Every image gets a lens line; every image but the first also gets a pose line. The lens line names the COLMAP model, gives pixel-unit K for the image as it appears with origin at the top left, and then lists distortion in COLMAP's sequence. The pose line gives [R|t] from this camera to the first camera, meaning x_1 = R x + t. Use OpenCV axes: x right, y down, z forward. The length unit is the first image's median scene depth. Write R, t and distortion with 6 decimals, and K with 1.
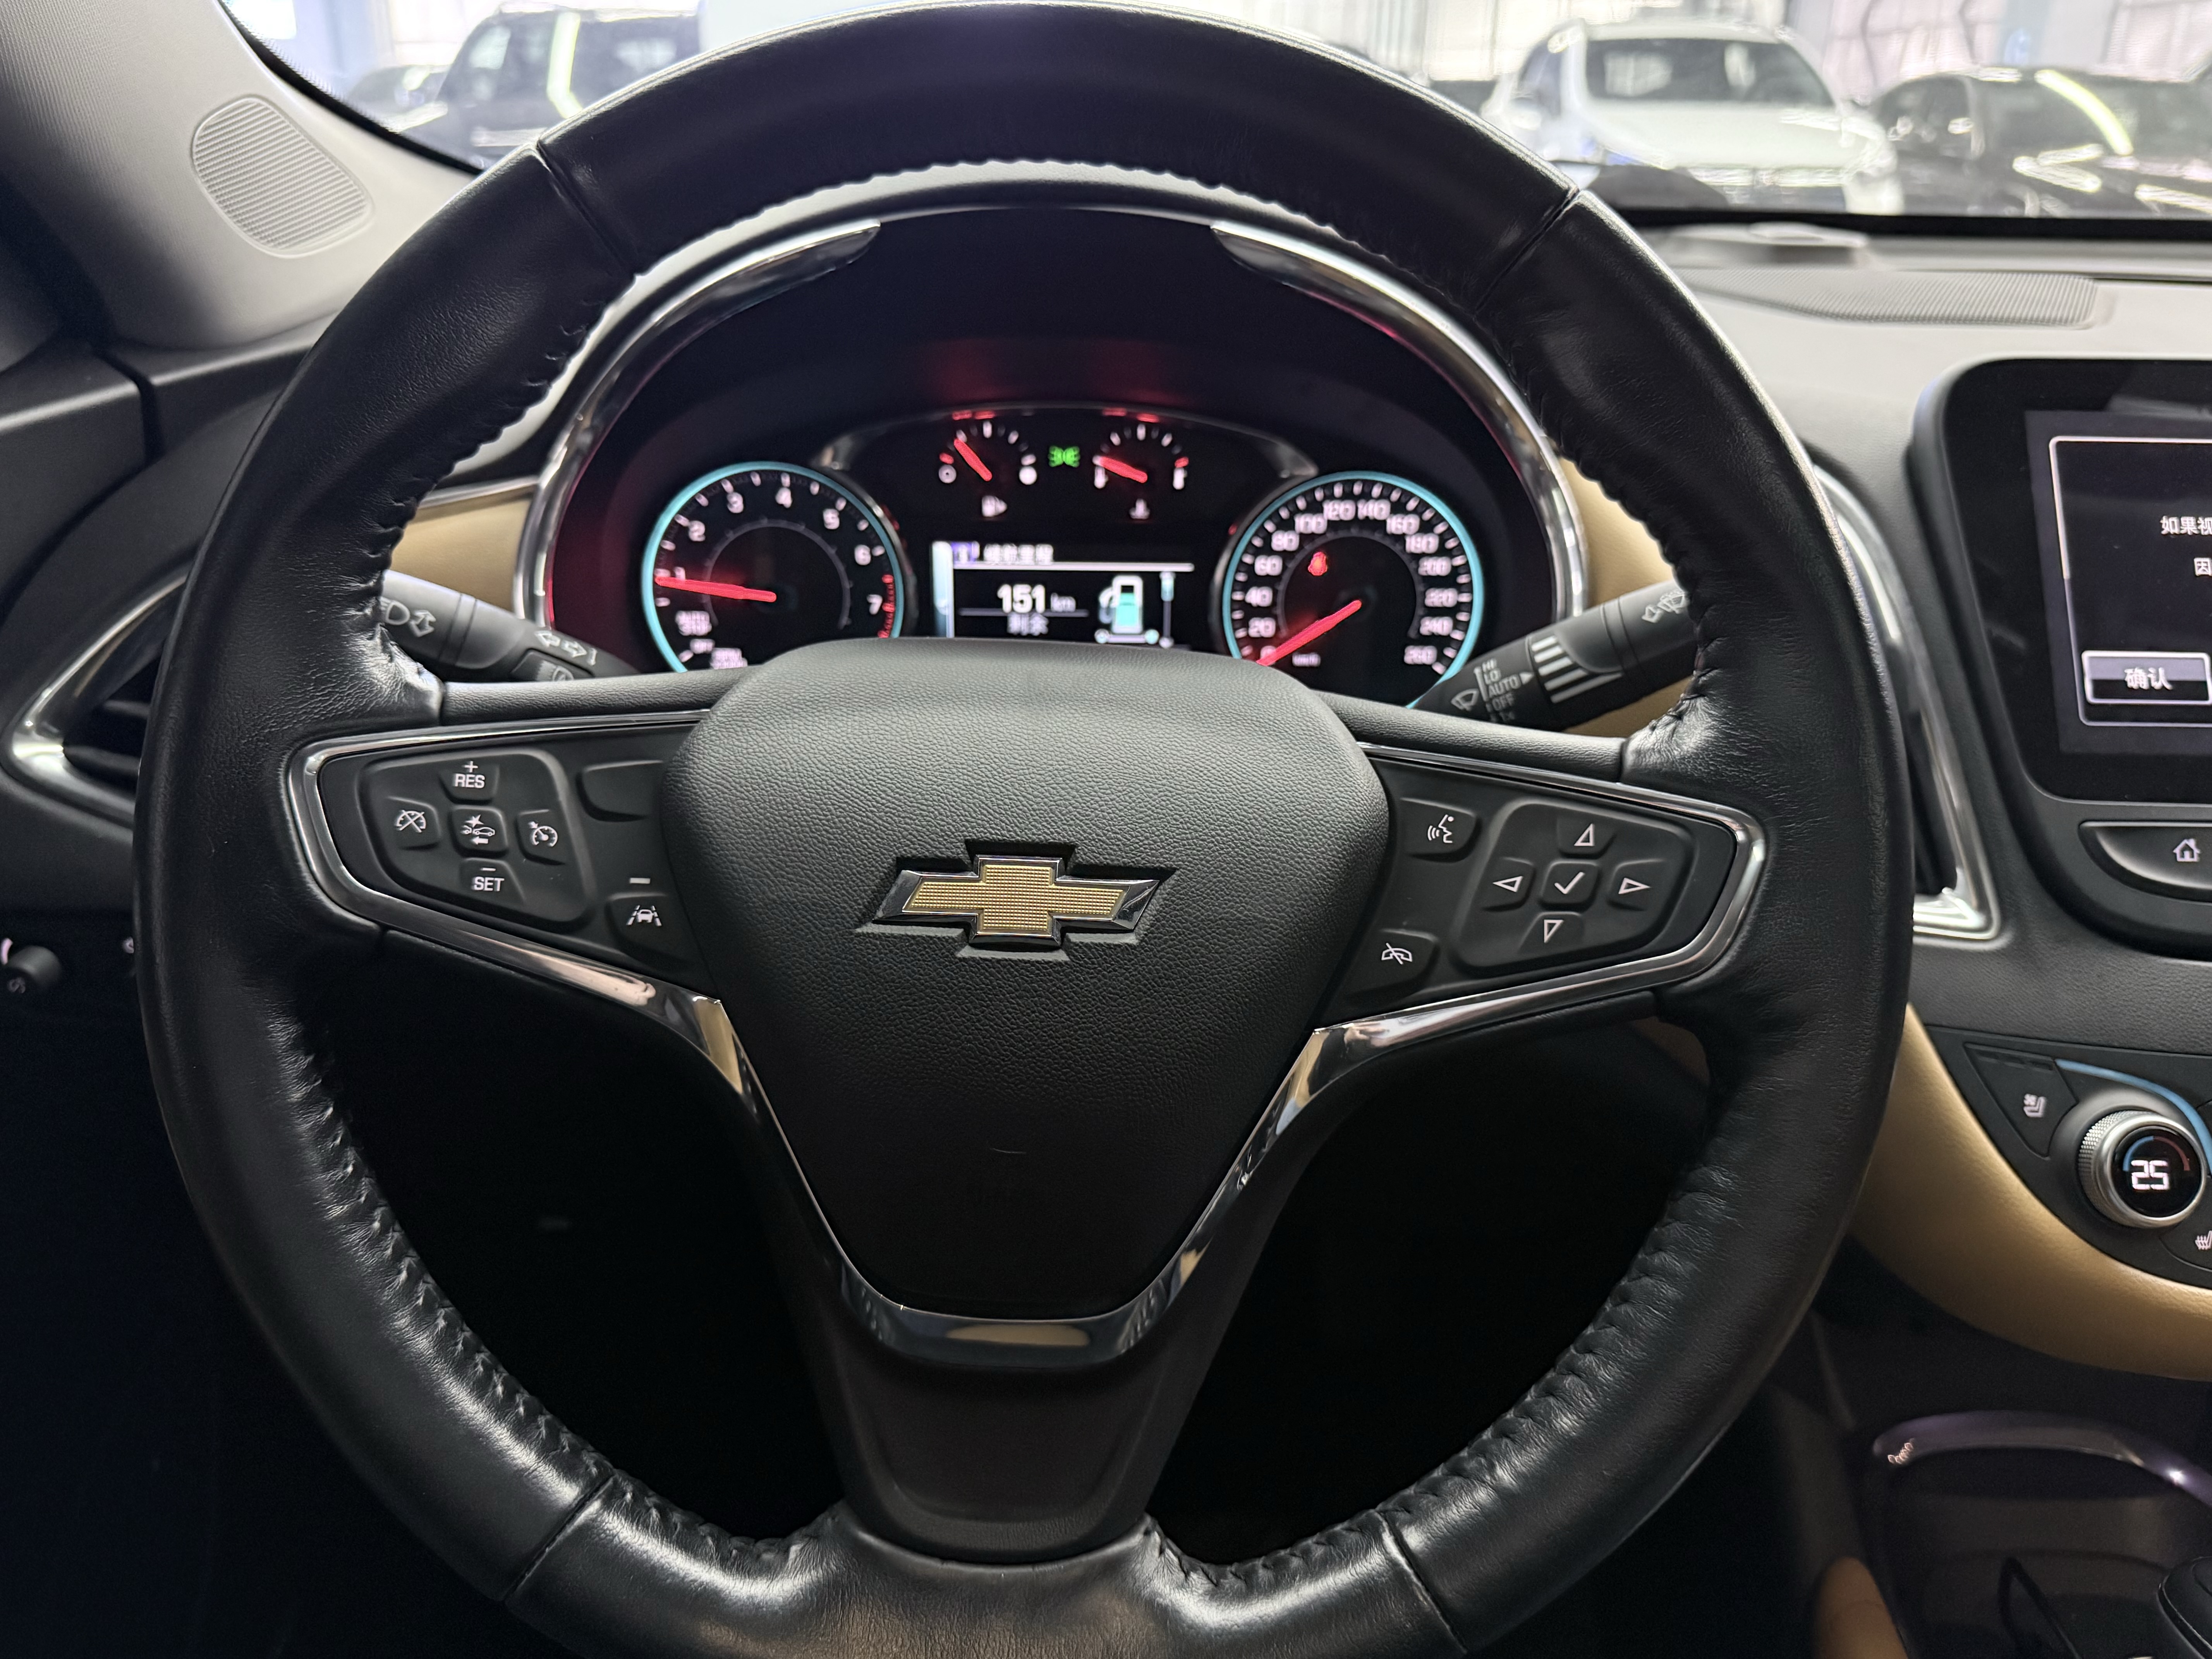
lens RADIAL K [[1580.4, 0, 1092.3], [0, 1580.4, 859.8], [0, 0, 1]] dist [0.049866, -0.006662]
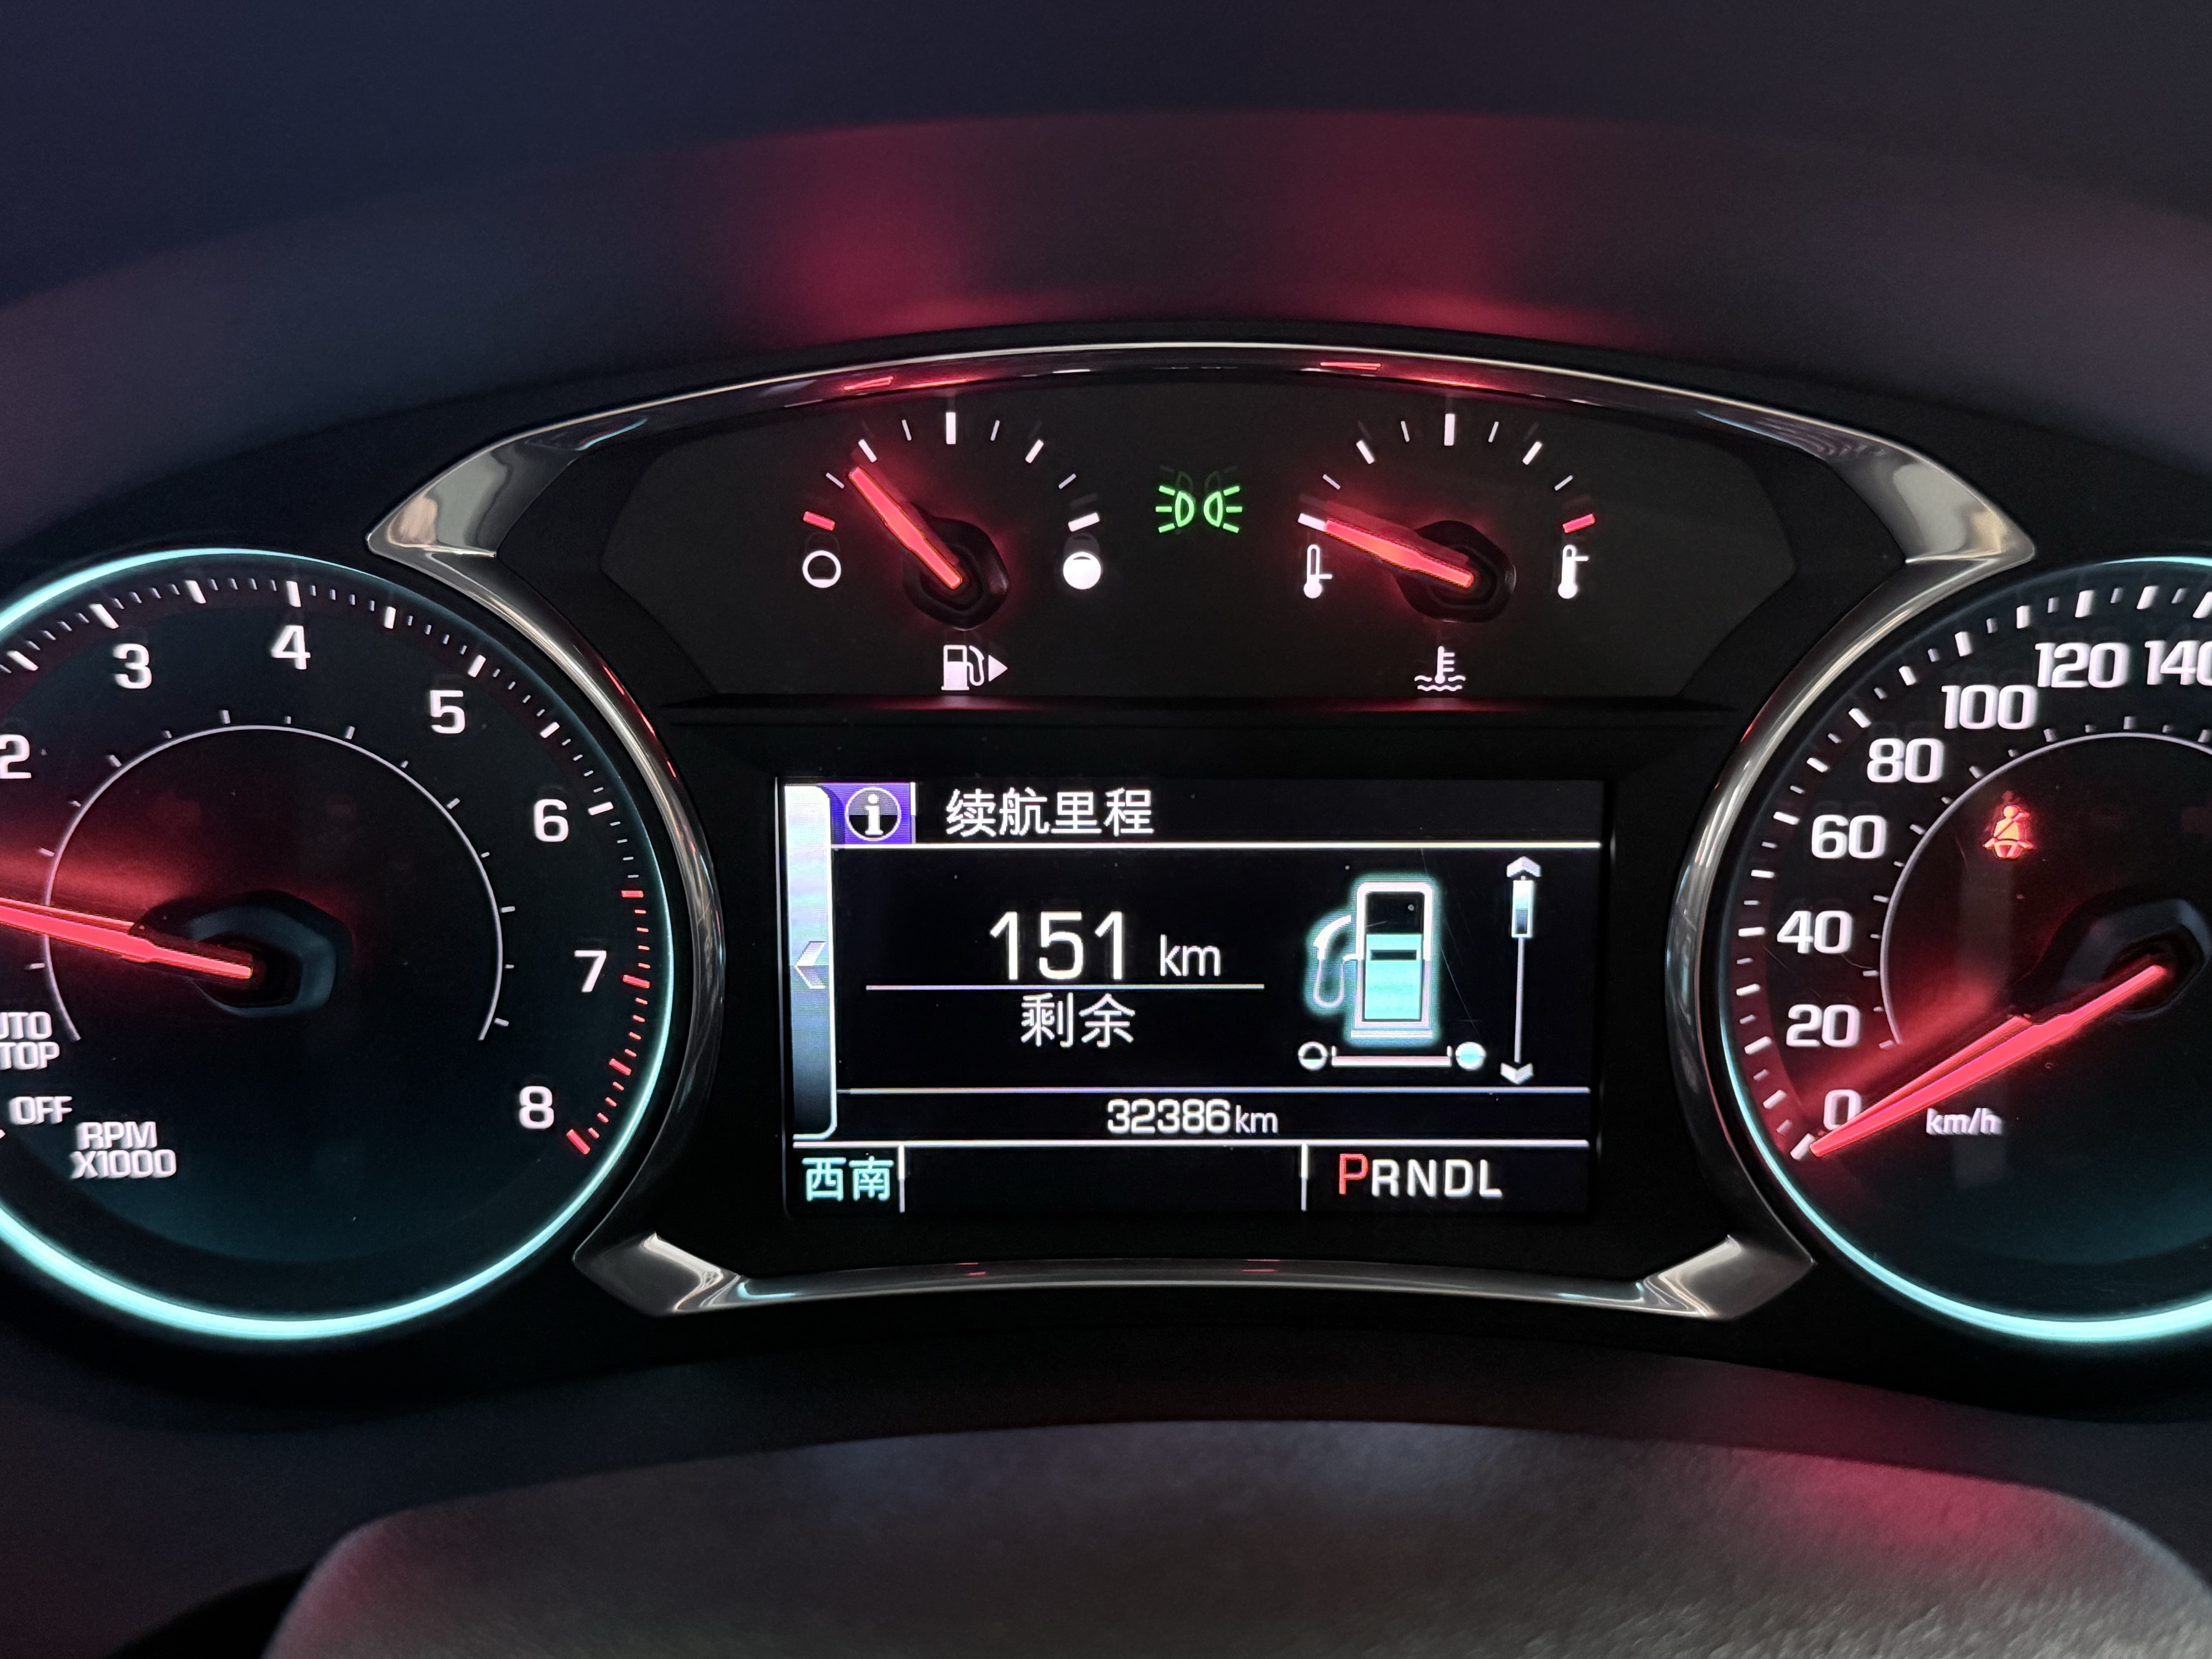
lens RADIAL K [[2561.4, 0, 1093.9], [0, 2561.4, 831.6], [0, 0, 1]] dist [0.023516, 0.000000]
pose [[0.999695, -0.014582, 0.019937, -0.048557], [0.015841, 0.997790, -0.064537, -0.158019], [-0.018951, 0.064833, 0.997716, 0.502252]]
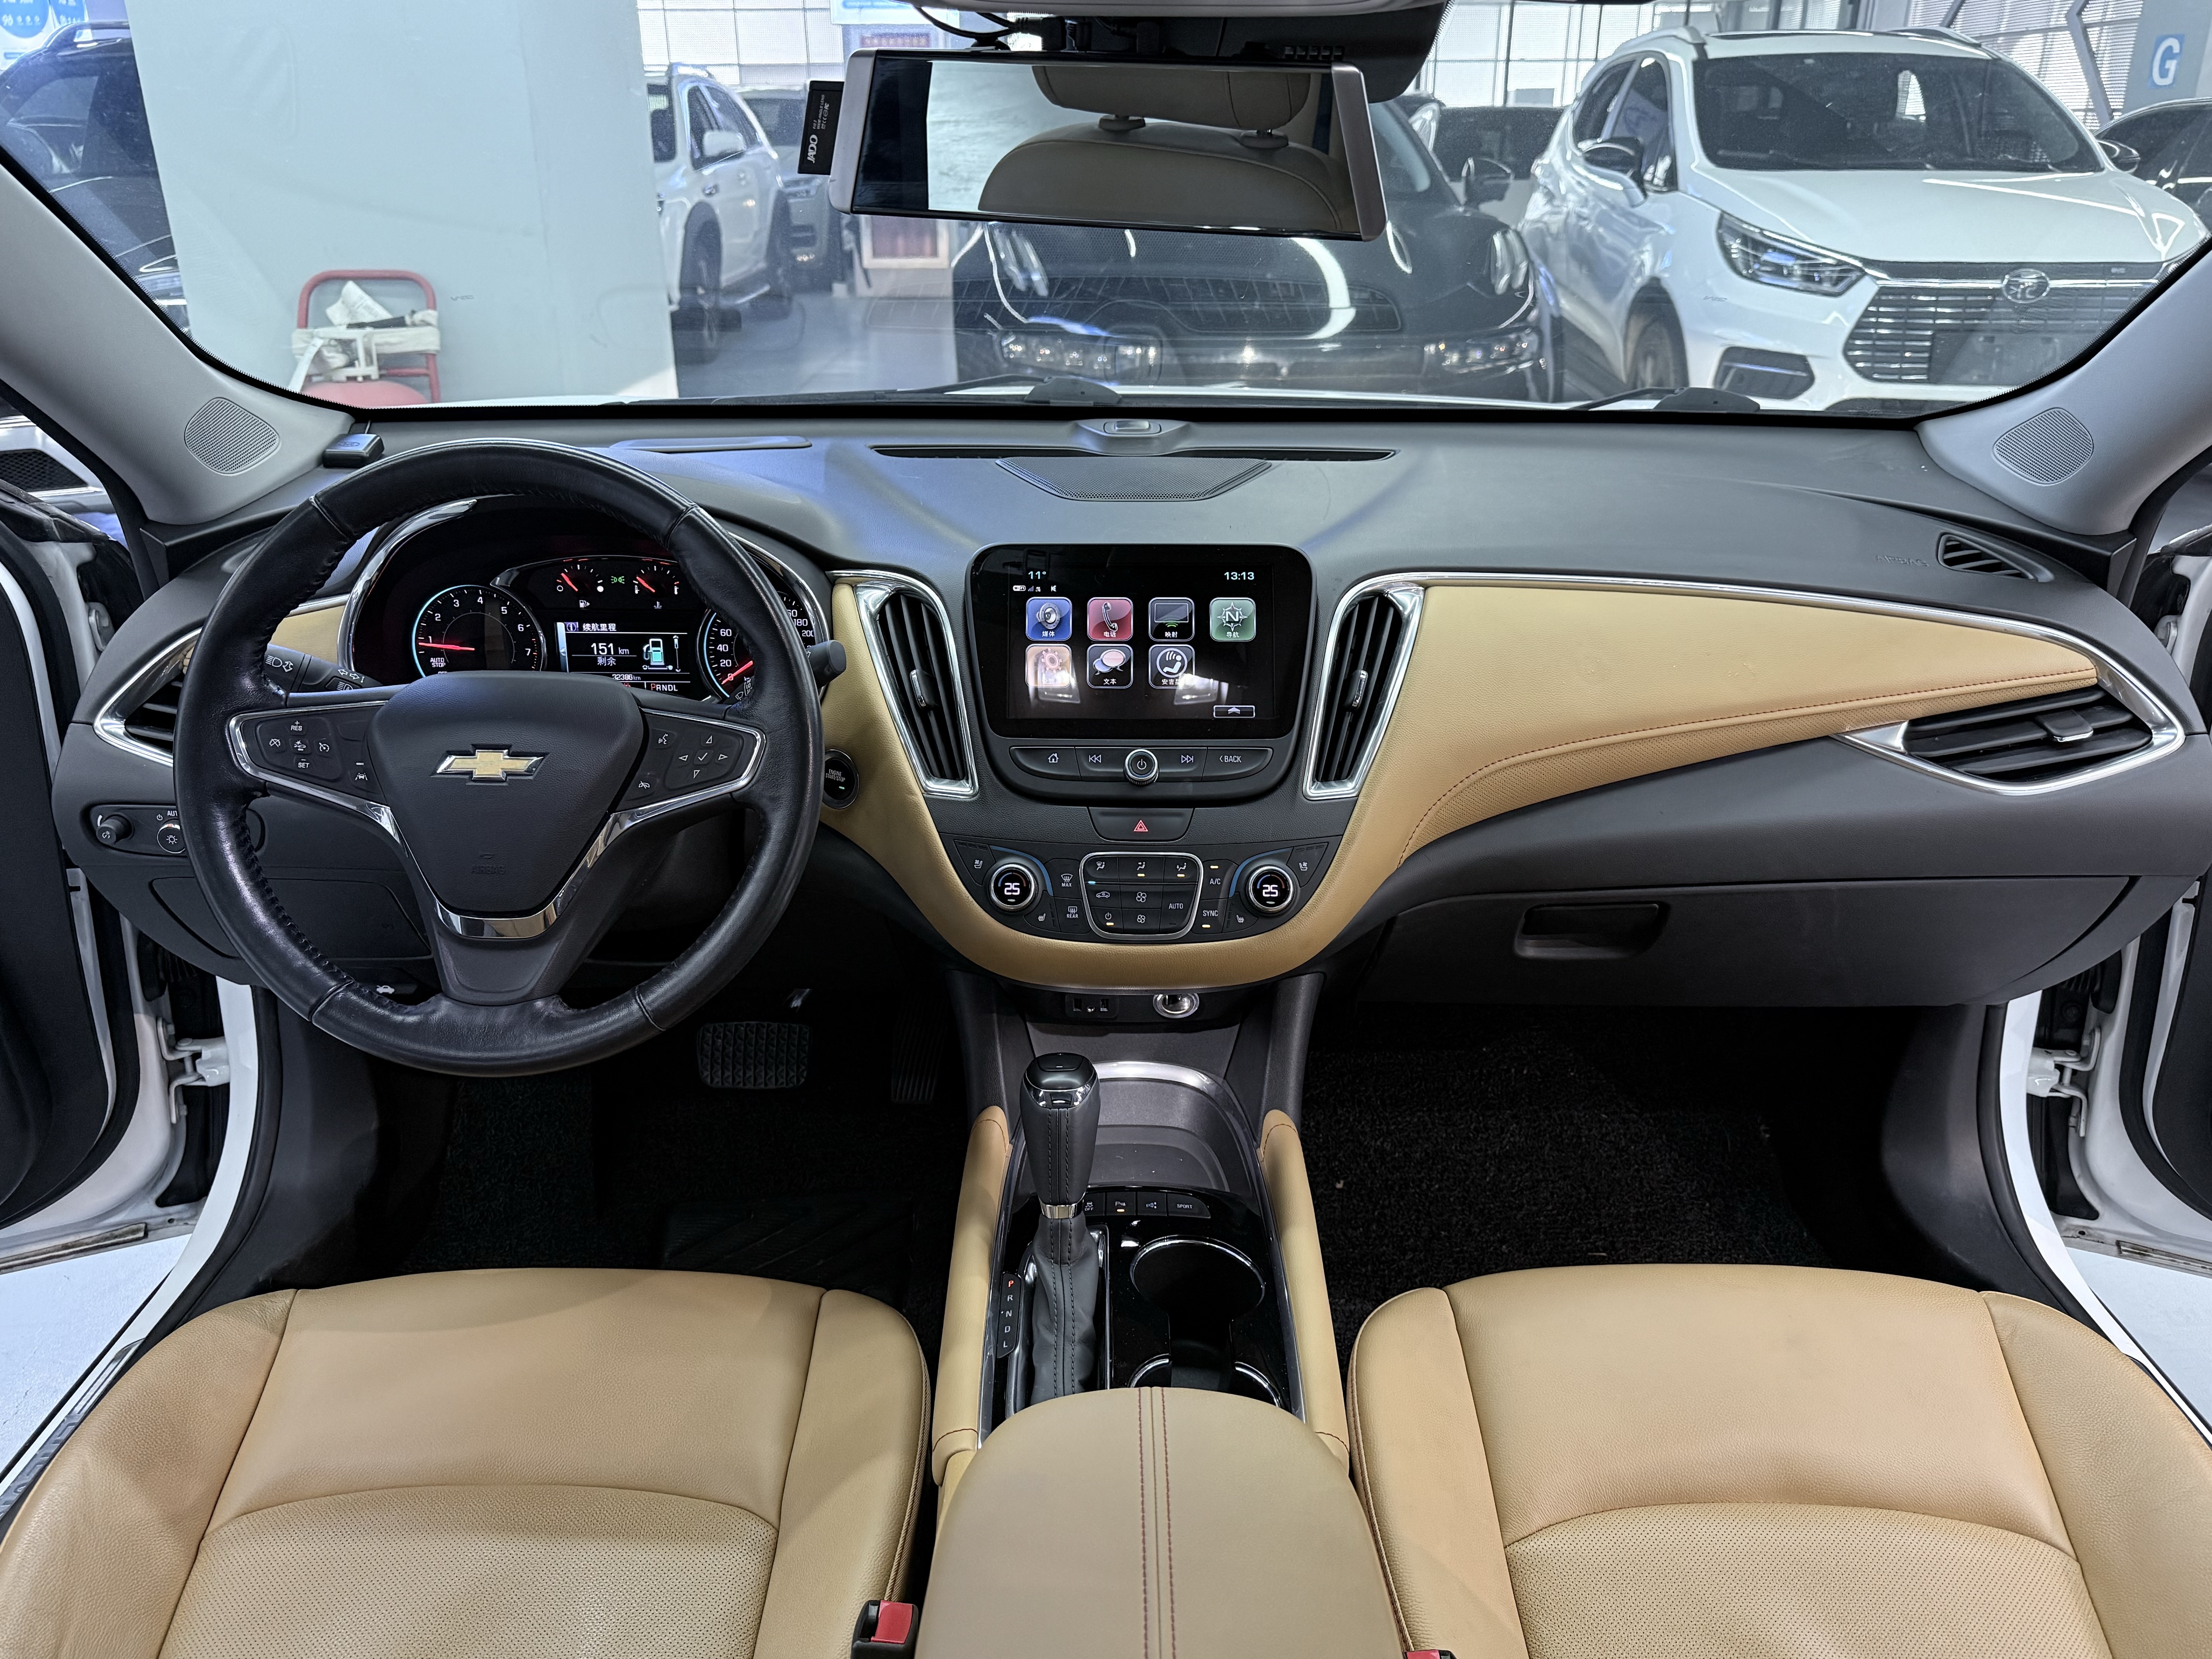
lens RADIAL K [[1583.3, 0, 1115.3], [0, 1583.3, 827.9], [0, 0, 1]] dist [-0.001622, 0.000563]
pose [[0.999264, -0.010896, 0.036790, 0.533969], [0.012105, 0.999389, -0.032797, 0.135554], [-0.036410, 0.033218, 0.998785, -1.023233]]
